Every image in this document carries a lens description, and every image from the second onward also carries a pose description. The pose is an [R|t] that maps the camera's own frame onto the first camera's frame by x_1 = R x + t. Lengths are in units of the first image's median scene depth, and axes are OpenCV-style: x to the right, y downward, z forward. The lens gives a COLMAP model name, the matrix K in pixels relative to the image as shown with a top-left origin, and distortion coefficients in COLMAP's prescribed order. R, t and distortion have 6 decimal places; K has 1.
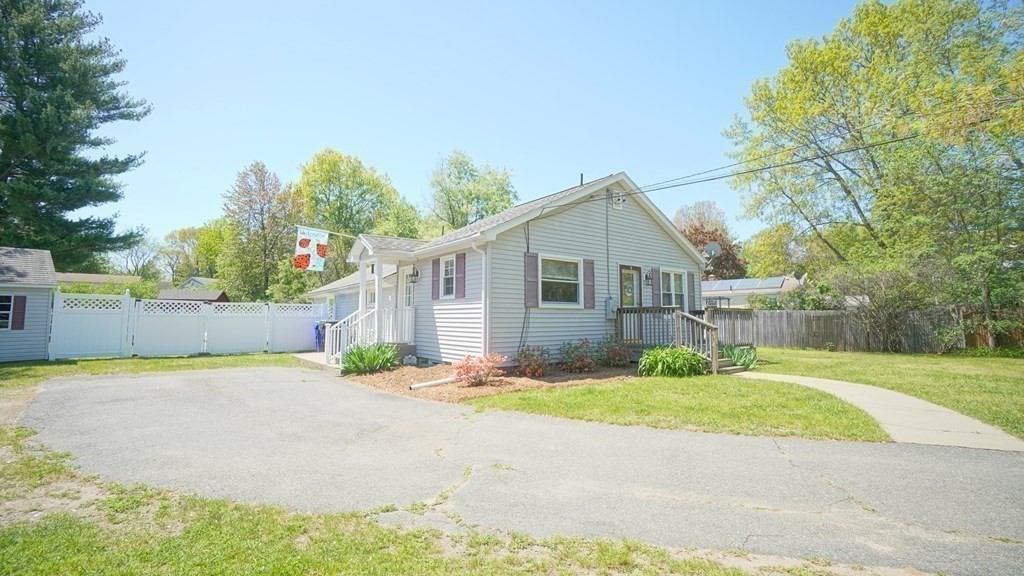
lens RADIAL K [[452.7, 0, 502.5], [0, 452.7, 287.3], [0, 0, 1]] dist [-0.041380, 0.010800]
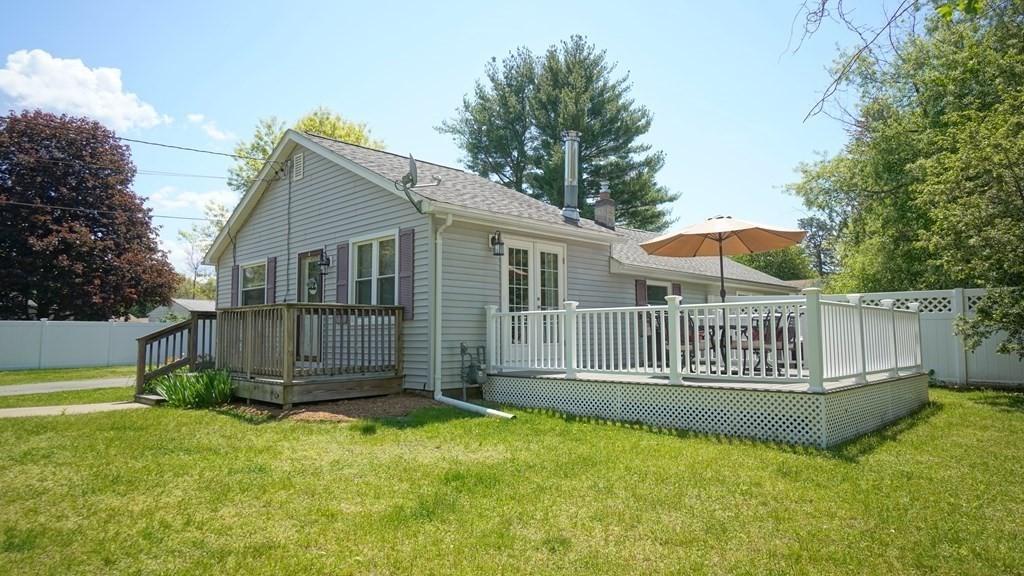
lens RADIAL K [[628.7, 0, 508.4], [0, 628.7, 287.8], [0, 0, 1]] dist [0.003198, 0.002105]
pose [[0.152879, -0.075407, -0.985364, 1.334715], [0.092237, 0.993821, -0.061744, 0.100914], [0.983931, -0.081447, 0.158889, 1.186733]]
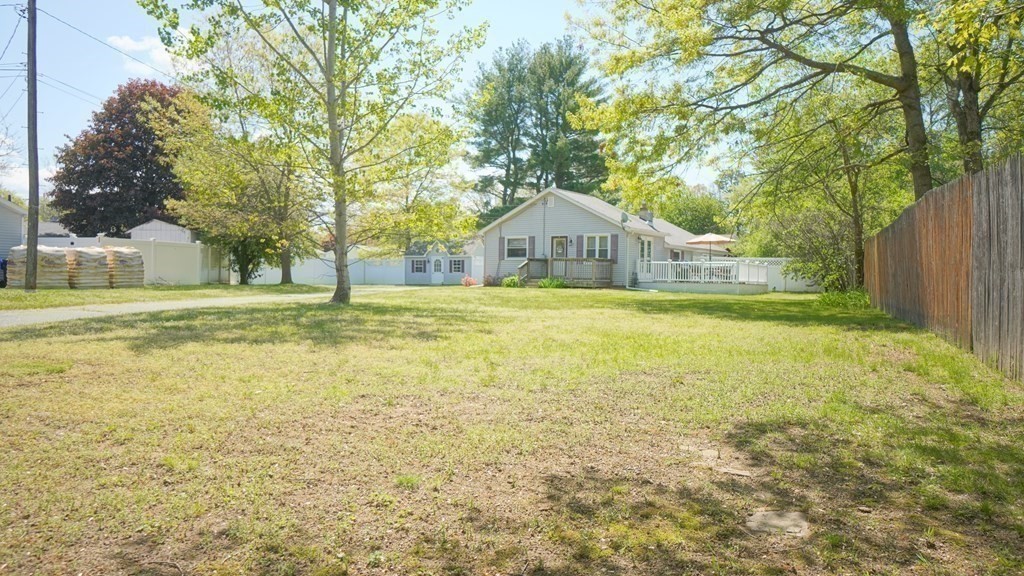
lens RADIAL K [[774.5, 0, 517.2], [0, 774.5, 283.9], [0, 0, 1]] dist [0.042828, 0.013272]
pose [[0.336798, 0.009117, -0.941533, 3.323781], [0.063032, 0.997492, 0.032206, 0.036180], [0.939465, -0.070193, 0.335379, -0.243569]]
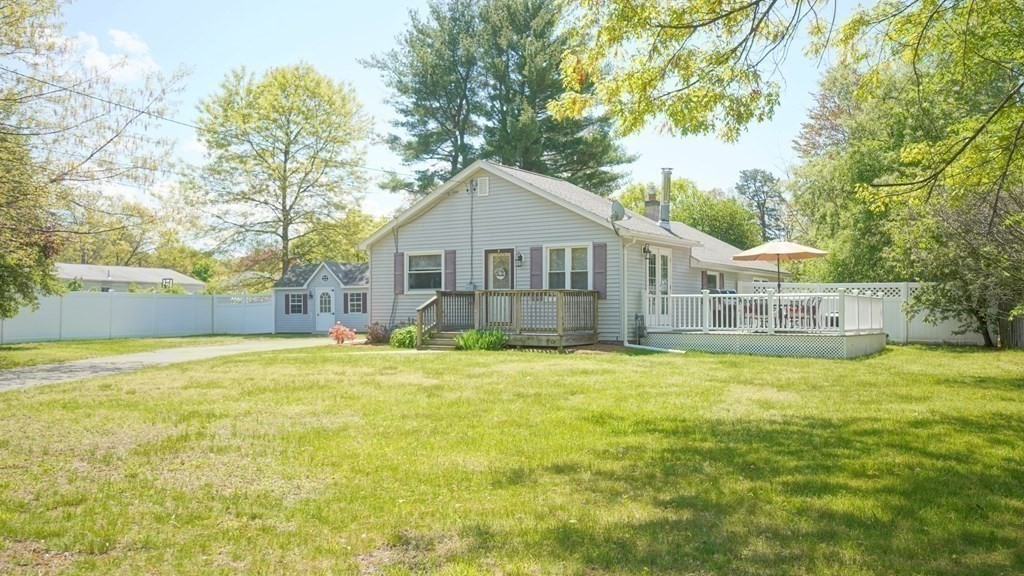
lens RADIAL K [[910.1, 0, 510.9], [0, 910.1, 288.5], [0, 0, 1]] dist [0.024005, -0.001222]
pose [[0.349907, -0.023742, -0.936484, 2.253043], [0.078551, 0.996902, 0.004077, 0.034314], [0.933485, -0.074989, 0.350688, 0.326444]]
